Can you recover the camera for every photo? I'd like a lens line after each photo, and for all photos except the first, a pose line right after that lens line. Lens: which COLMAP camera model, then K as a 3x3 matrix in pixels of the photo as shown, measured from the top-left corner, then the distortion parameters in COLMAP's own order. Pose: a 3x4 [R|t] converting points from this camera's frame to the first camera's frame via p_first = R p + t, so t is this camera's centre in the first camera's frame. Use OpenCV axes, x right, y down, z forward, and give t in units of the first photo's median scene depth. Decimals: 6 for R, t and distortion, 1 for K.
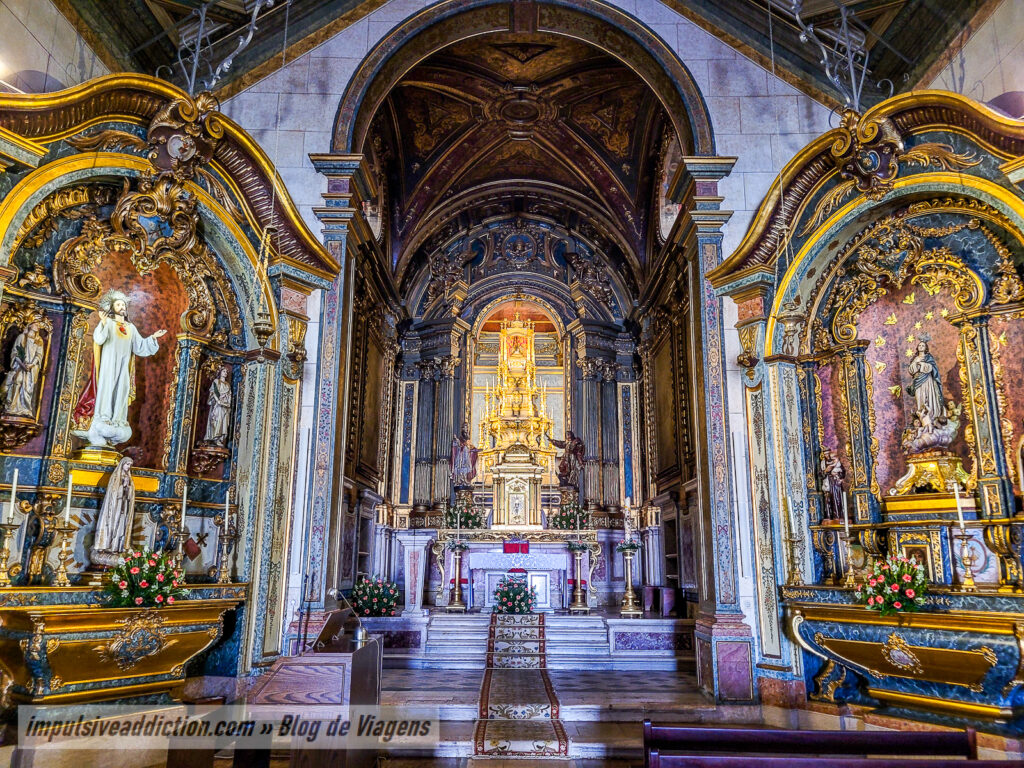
lens RADIAL K [[787.1, 0, 509.1], [0, 787.1, 395.5], [0, 0, 1]] dist [0.063548, -0.054994]
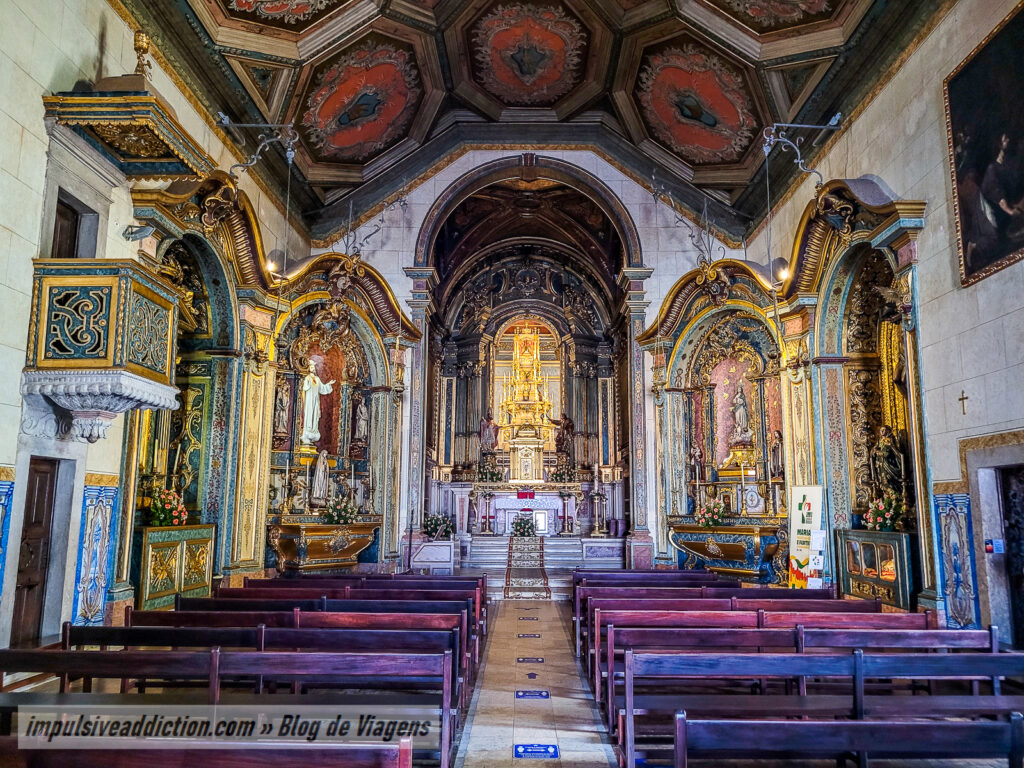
lens RADIAL K [[787.1, 0, 509.1], [0, 787.1, 395.5], [0, 0, 1]] dist [0.063548, -0.054994]
pose [[0.999871, -0.004204, -0.015521, 0.001597], [0.005242, 0.997708, 0.067457, -0.134815], [0.015202, -0.067530, 0.997601, -0.669379]]
